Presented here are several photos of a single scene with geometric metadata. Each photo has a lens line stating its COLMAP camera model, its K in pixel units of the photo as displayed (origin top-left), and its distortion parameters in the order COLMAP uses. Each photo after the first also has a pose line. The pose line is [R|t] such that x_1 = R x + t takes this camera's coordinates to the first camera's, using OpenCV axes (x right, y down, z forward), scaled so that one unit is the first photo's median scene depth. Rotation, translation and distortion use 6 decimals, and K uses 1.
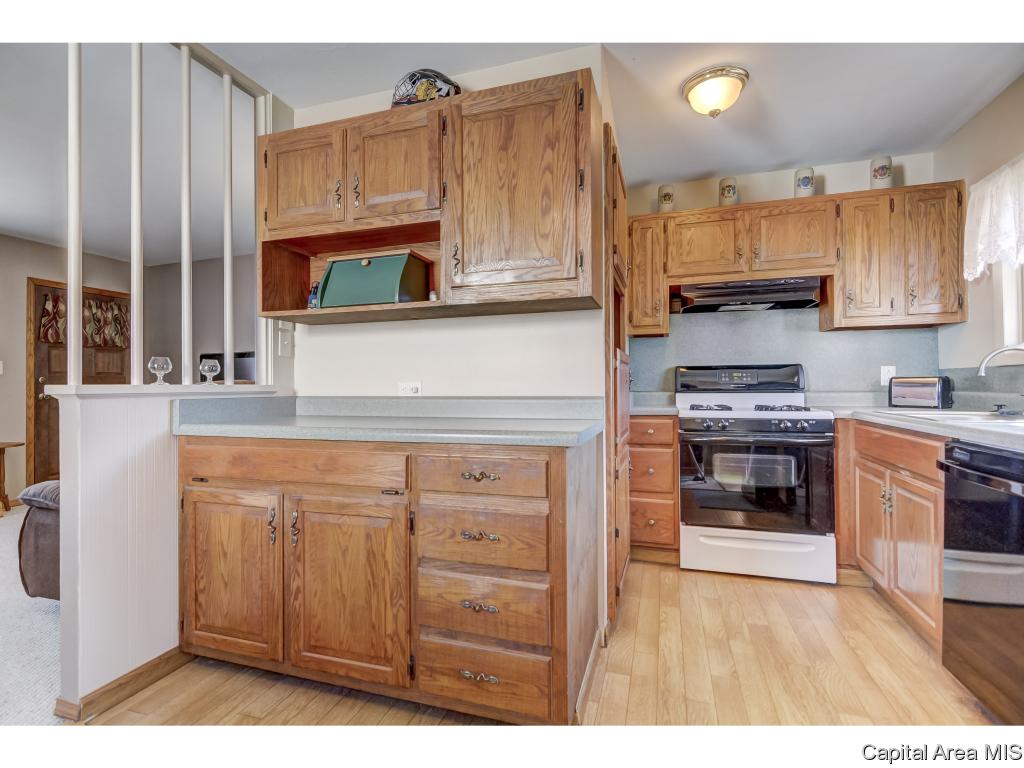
lens RADIAL K [[493.8, 0, 508.1], [0, 493.8, 384.1], [0, 0, 1]] dist [0.013082, -0.008515]
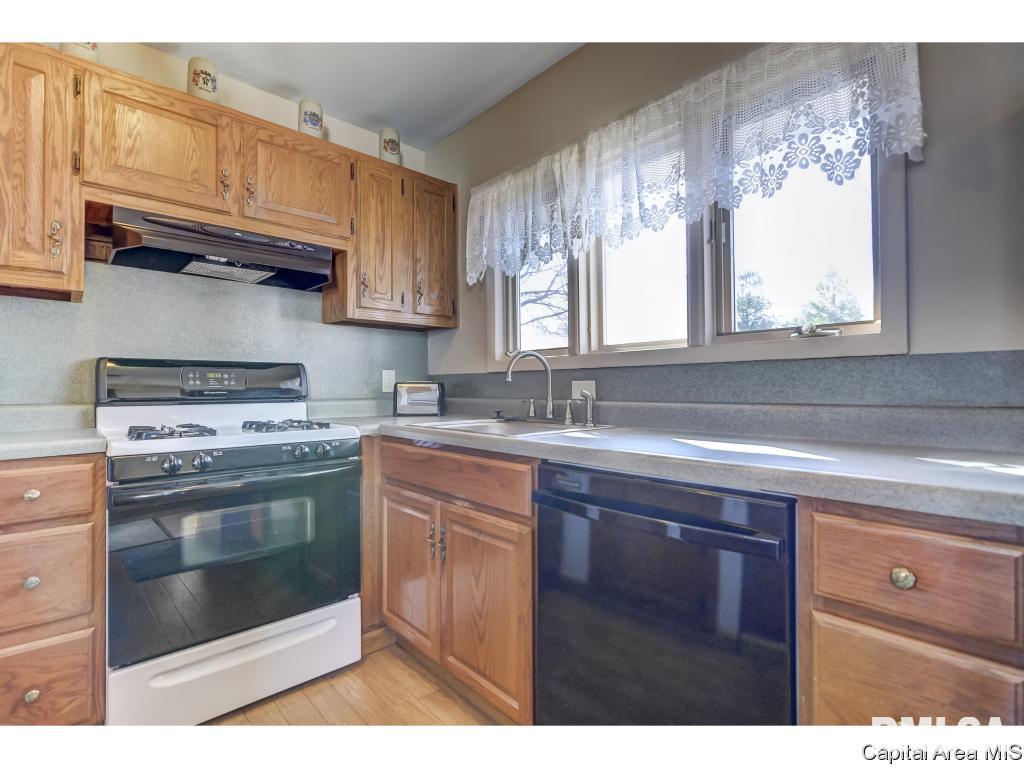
lens RADIAL K [[489.8, 0, 503.1], [0, 489.8, 382.7], [0, 0, 1]] dist [0.011349, -0.008168]
pose [[0.511840, 0.015291, 0.858944, 0.121534], [-0.001346, 0.999855, -0.016998, 0.000915], [-0.859080, 0.007544, 0.511787, 0.398692]]
